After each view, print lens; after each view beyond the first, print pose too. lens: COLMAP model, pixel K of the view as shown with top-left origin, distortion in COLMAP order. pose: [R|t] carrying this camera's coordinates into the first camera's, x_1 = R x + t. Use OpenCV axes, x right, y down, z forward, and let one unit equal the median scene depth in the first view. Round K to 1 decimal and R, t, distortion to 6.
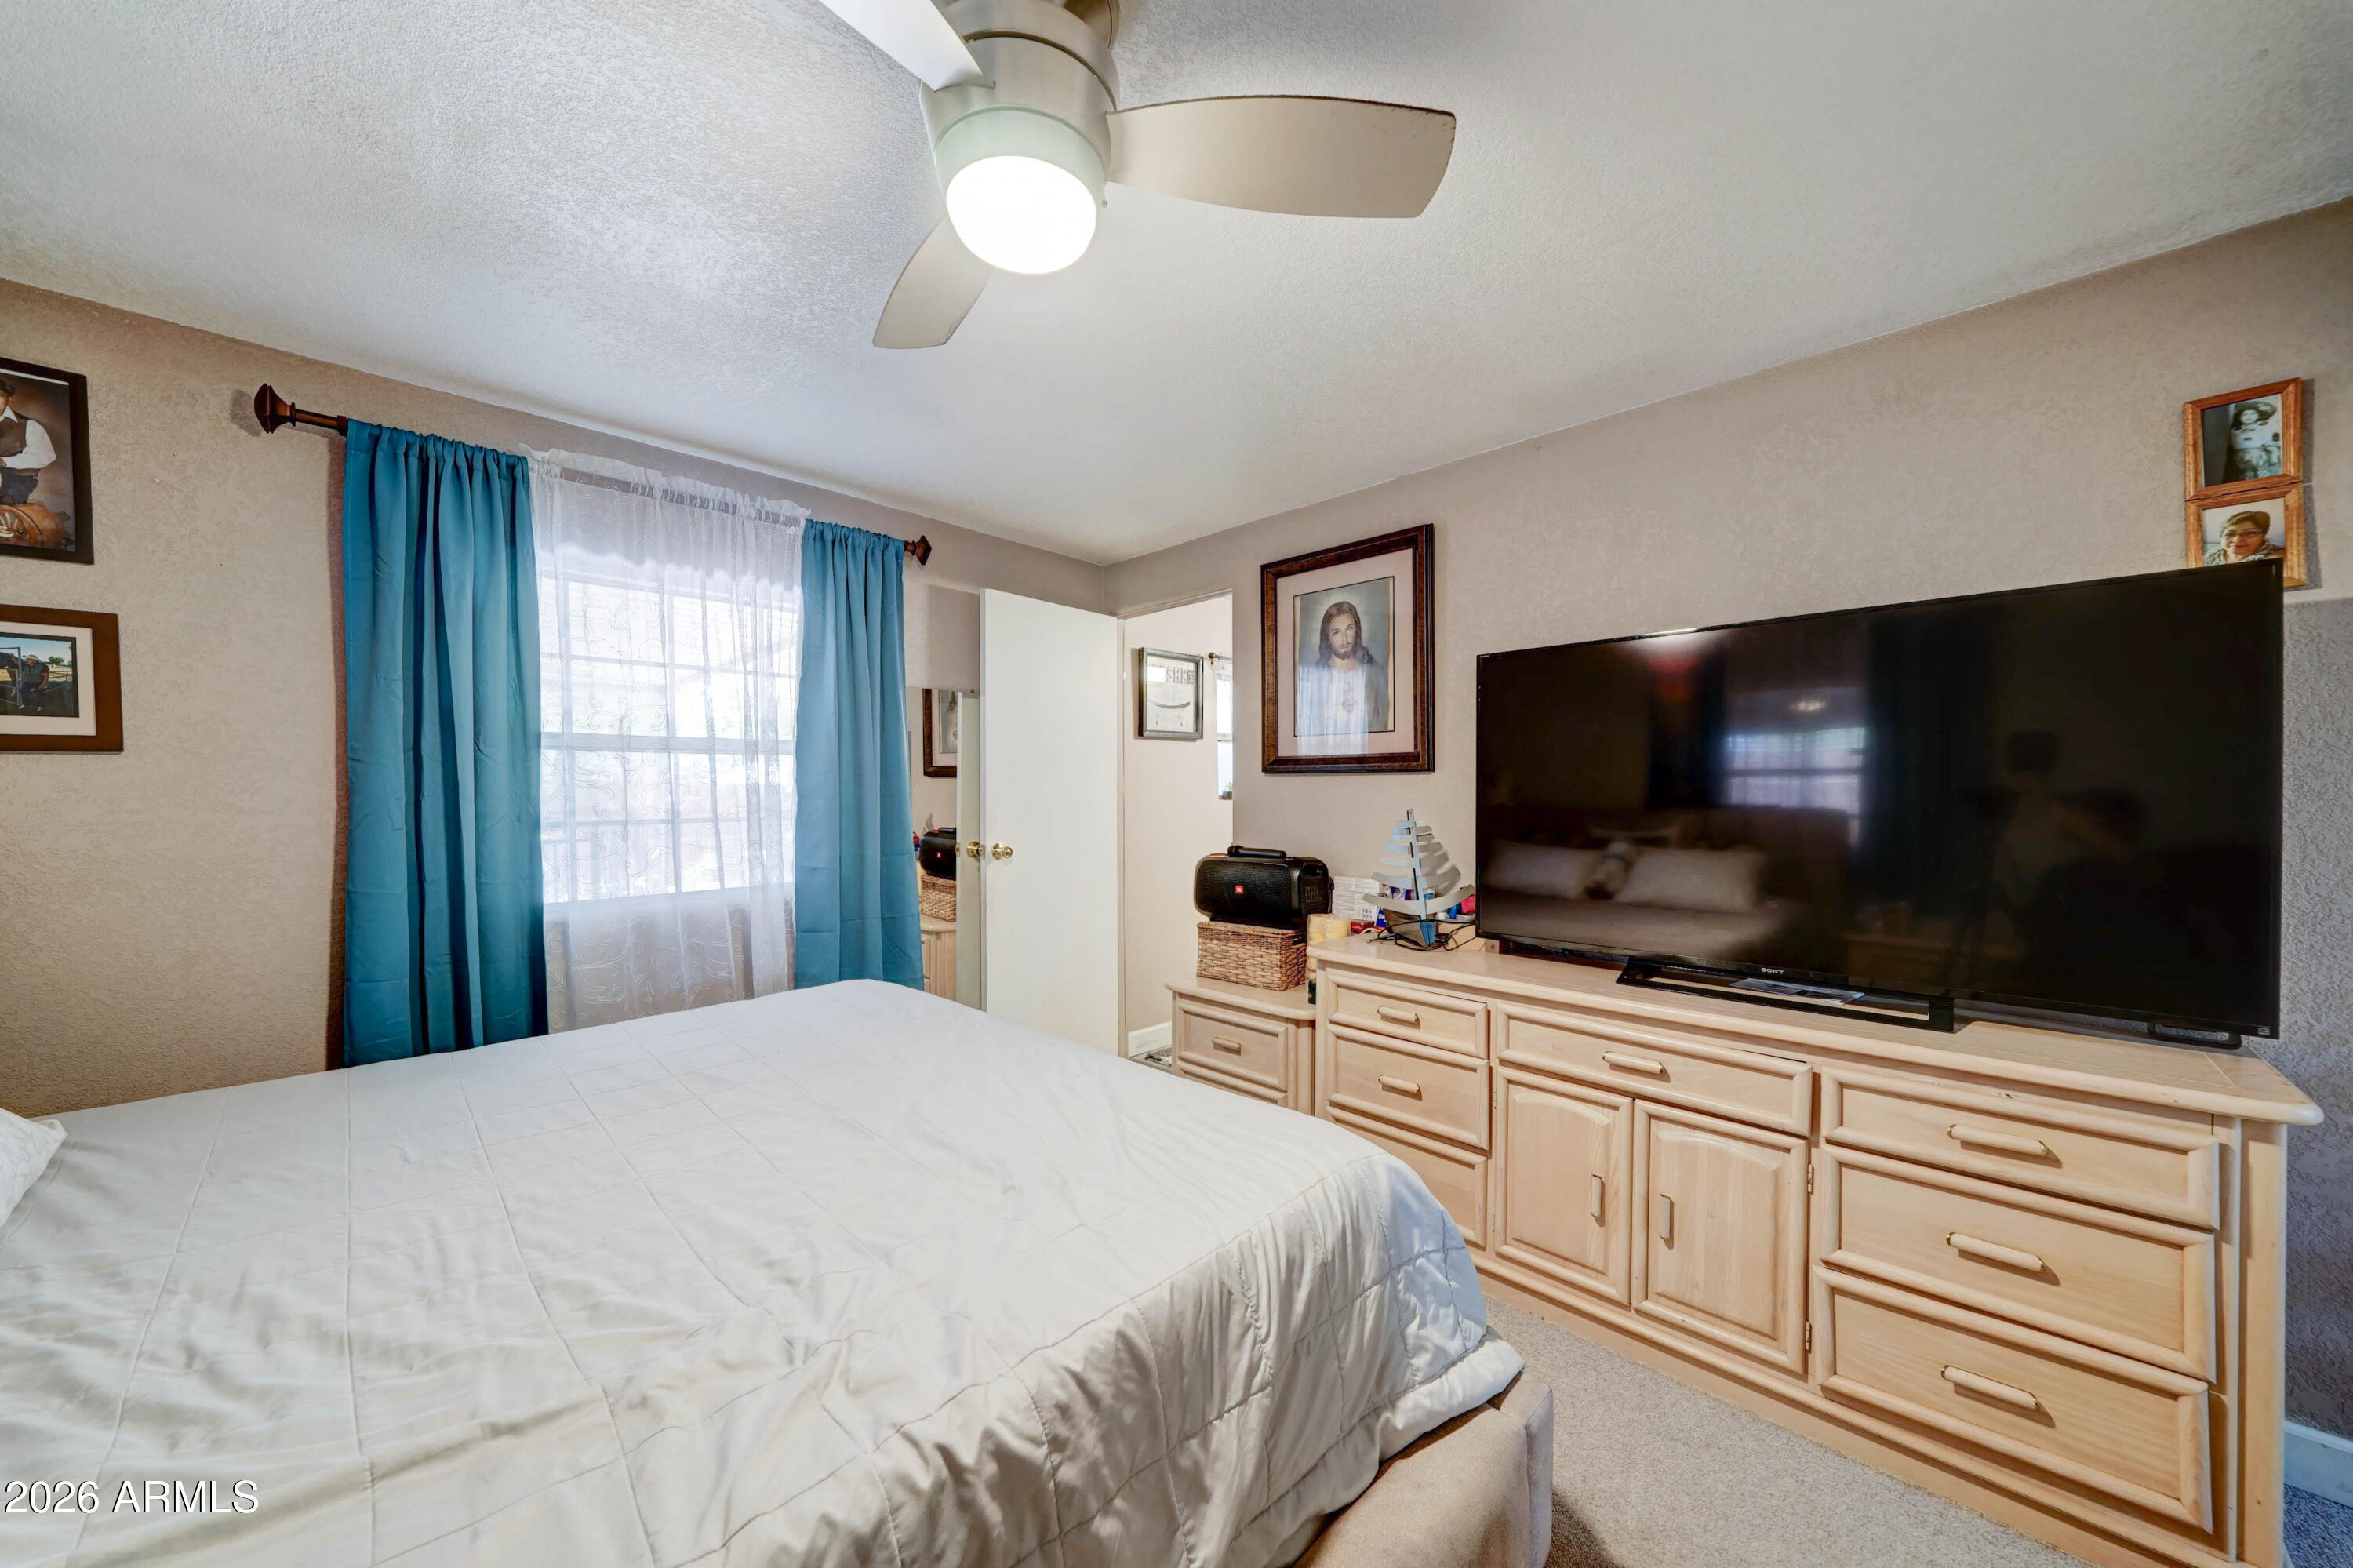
lens RADIAL K [[815.8, 0, 1197.3], [0, 815.8, 784.0], [0, 0, 1]] dist [-0.006383, -0.000033]
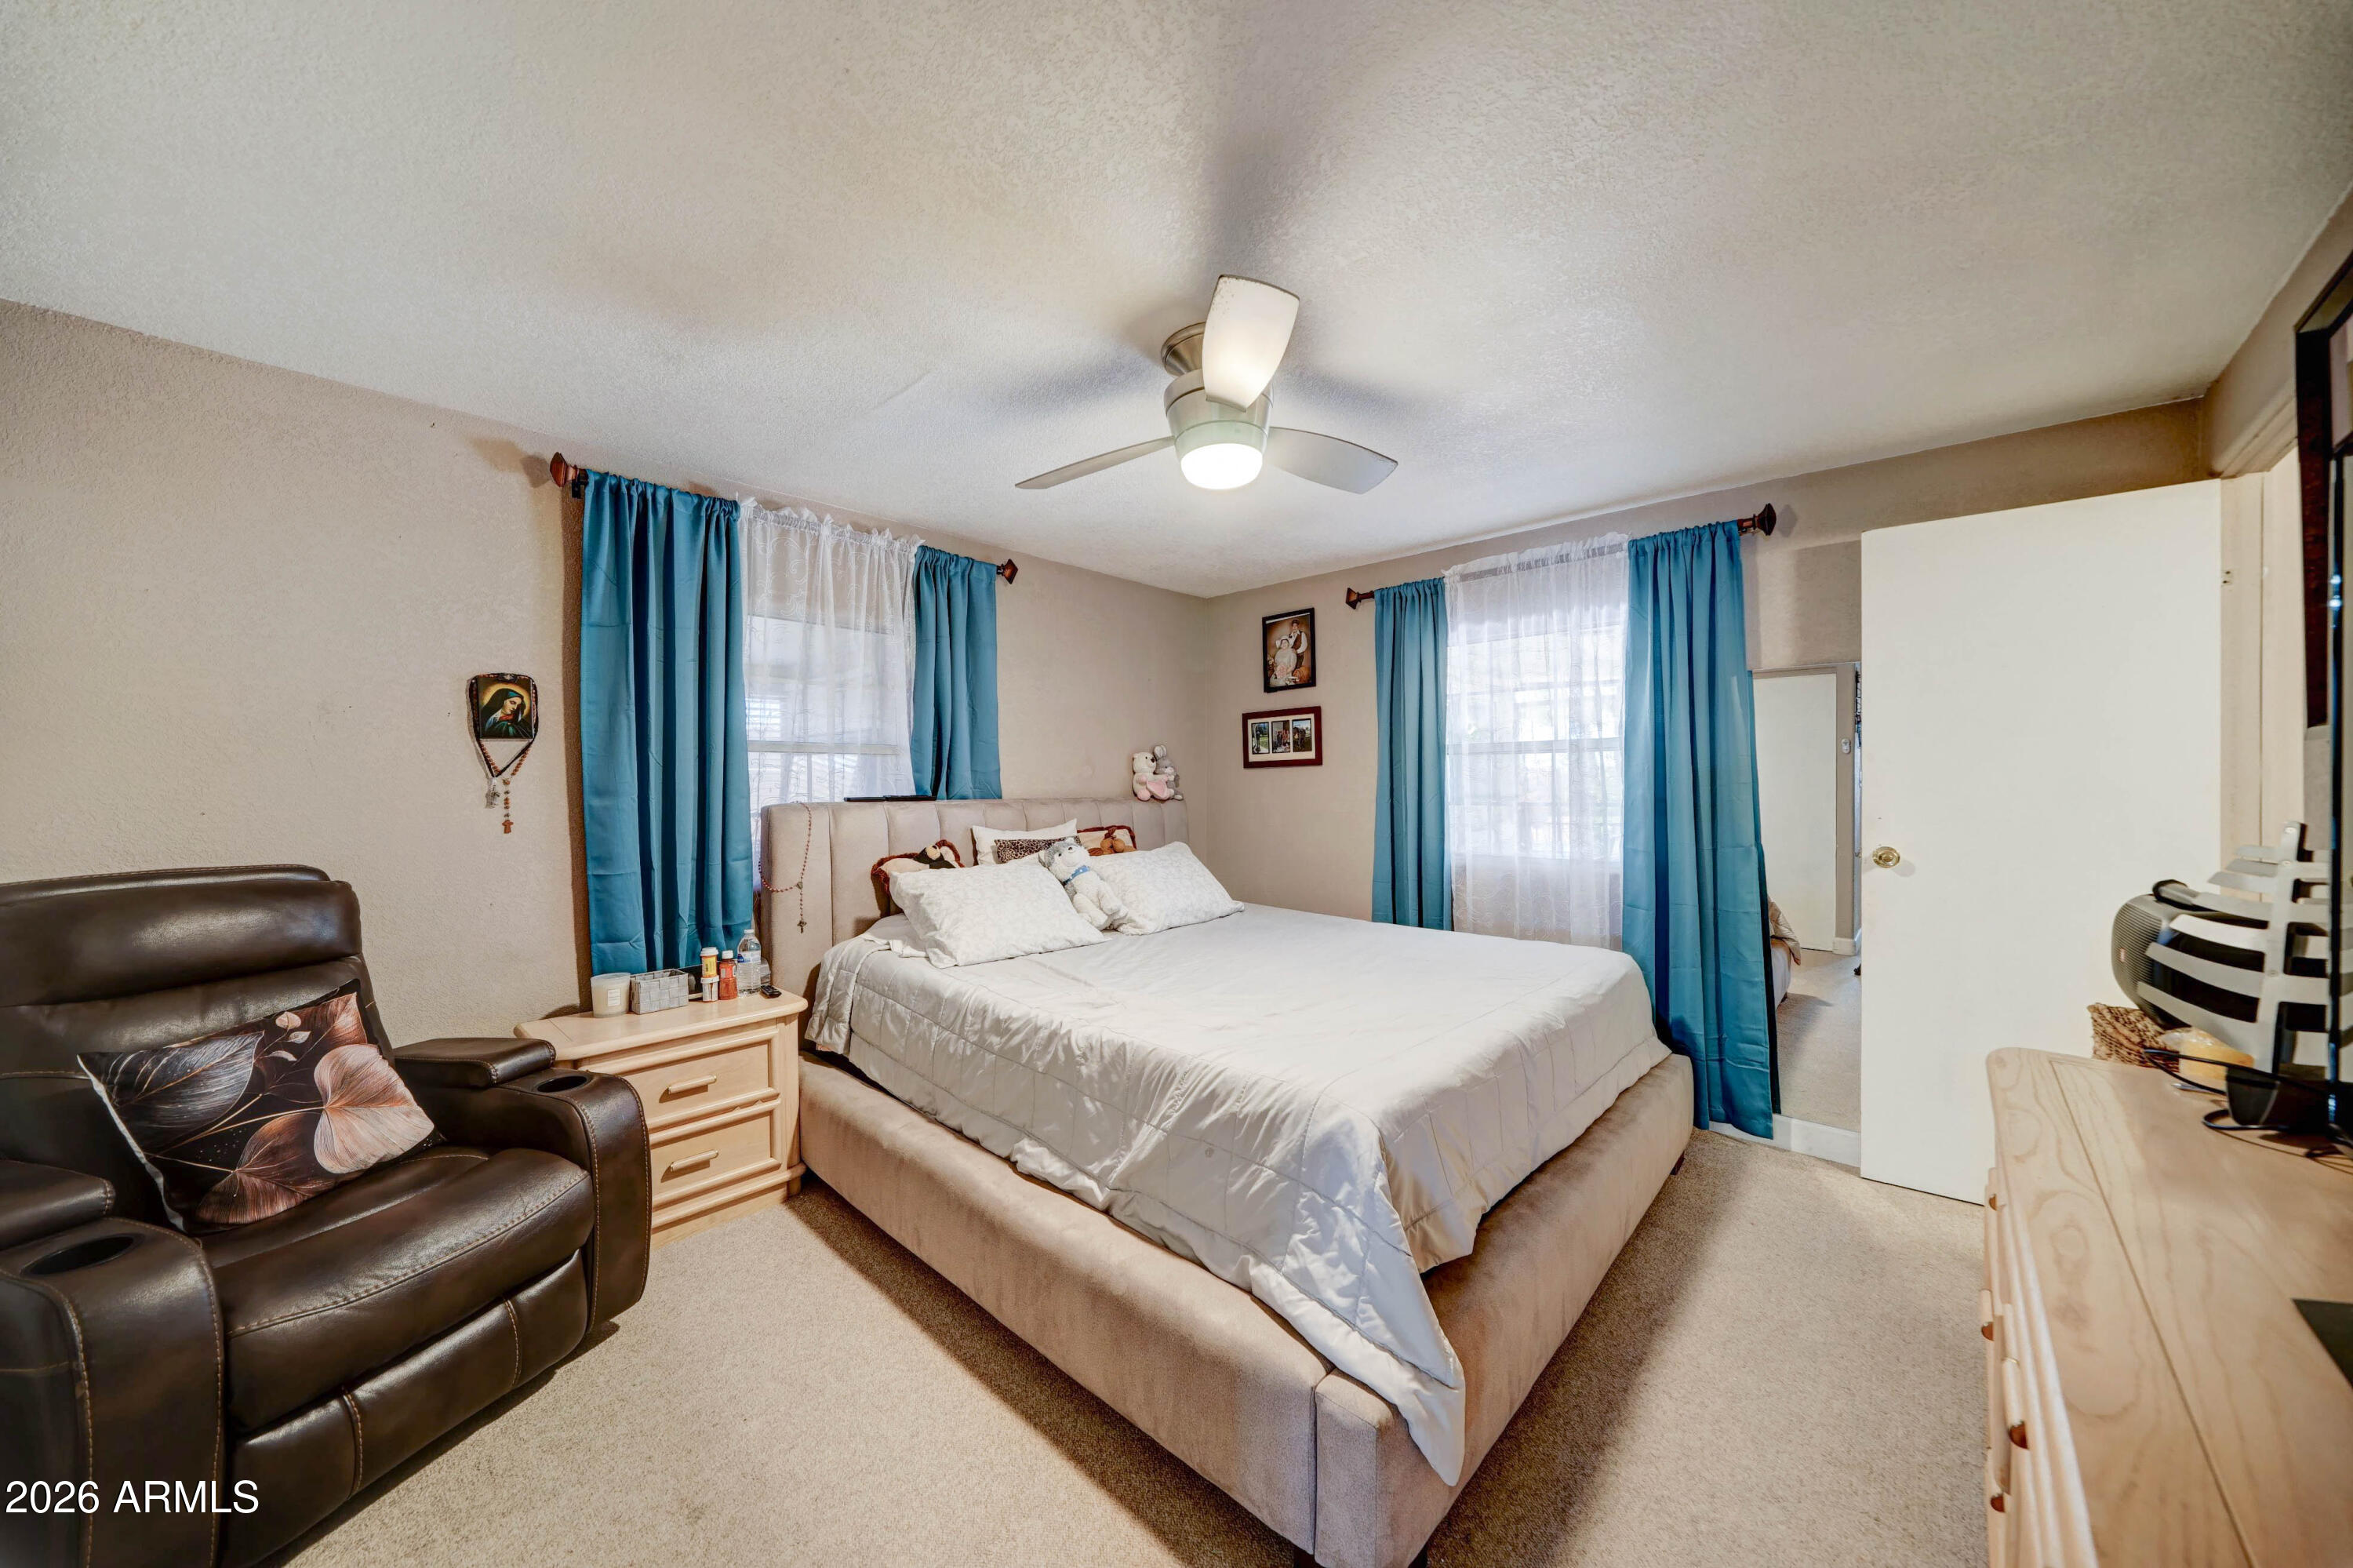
lens RADIAL K [[815.8, 0, 1191.9], [0, 815.8, 783.0], [0, 0, 1]] dist [-0.006383, -0.000033]
pose [[0.016554, -0.000018, -0.999863, 0.791750], [0.009519, 0.999955, 0.000140, 0.006359], [0.999818, -0.009520, 0.016554, 0.458469]]
